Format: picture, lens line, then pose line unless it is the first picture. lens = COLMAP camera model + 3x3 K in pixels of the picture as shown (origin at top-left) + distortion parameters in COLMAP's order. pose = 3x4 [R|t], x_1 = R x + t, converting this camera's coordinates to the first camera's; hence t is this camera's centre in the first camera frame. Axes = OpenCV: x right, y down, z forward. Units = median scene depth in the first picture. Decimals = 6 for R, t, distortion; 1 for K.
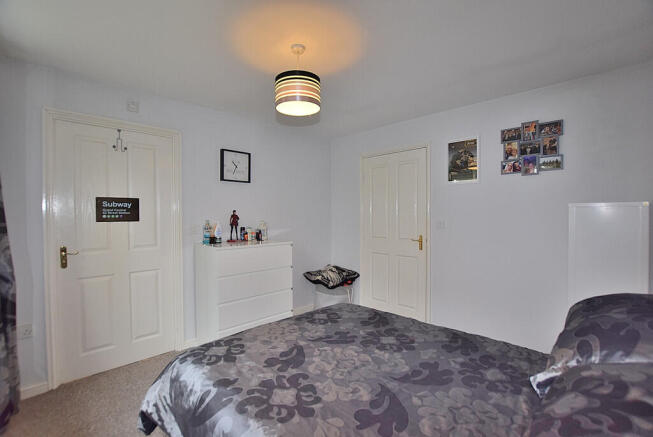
lens RADIAL K [[290.8, 0, 325.3], [0, 290.8, 220.4], [0, 0, 1]] dist [-0.030766, 0.001223]
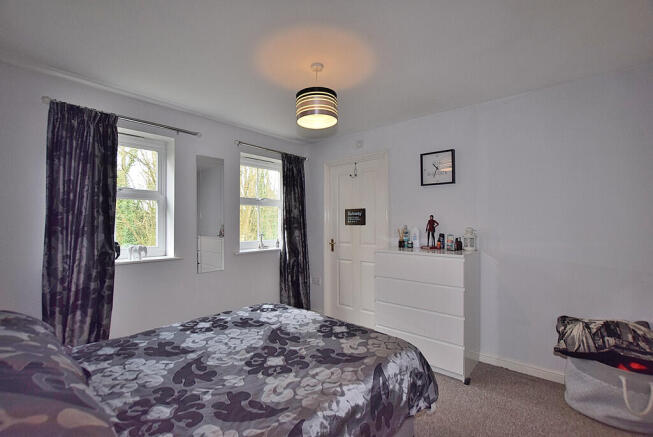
lens RADIAL K [[290.8, 0, 325.3], [0, 290.8, 220.4], [0, 0, 1]] dist [-0.030766, 0.001223]
pose [[0.061670, -0.002420, -0.998094, 0.800708], [-0.015857, 0.999868, -0.003405, -0.012685], [0.997971, 0.016037, 0.061624, 0.784906]]
